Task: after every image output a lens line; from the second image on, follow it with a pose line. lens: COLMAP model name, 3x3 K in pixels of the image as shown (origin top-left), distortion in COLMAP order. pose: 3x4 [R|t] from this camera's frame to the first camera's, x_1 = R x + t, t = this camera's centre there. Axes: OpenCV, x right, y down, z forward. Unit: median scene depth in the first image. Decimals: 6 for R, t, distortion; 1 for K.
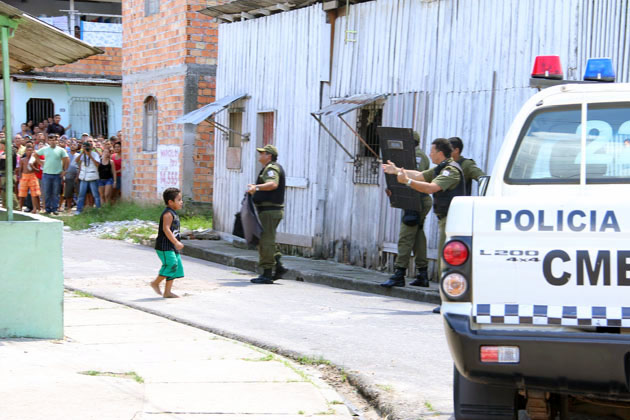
lens RADIAL K [[1534.5, 0, 316.5], [0, 1534.5, 226.4], [0, 0, 1]] dist [0.466075, 0.451247]
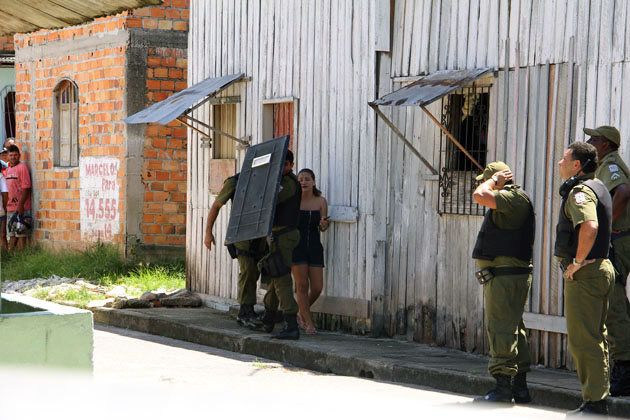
lens RADIAL K [[2203.1, 0, 323.0], [0, 2203.1, 212.6], [0, 0, 1]] dist [0.813649, -0.076417]
pose [[0.998767, -0.023283, 0.043852, -0.054177], [0.024271, 0.999460, -0.022144, -0.008845], [-0.043313, 0.023181, 0.998793, 0.099558]]
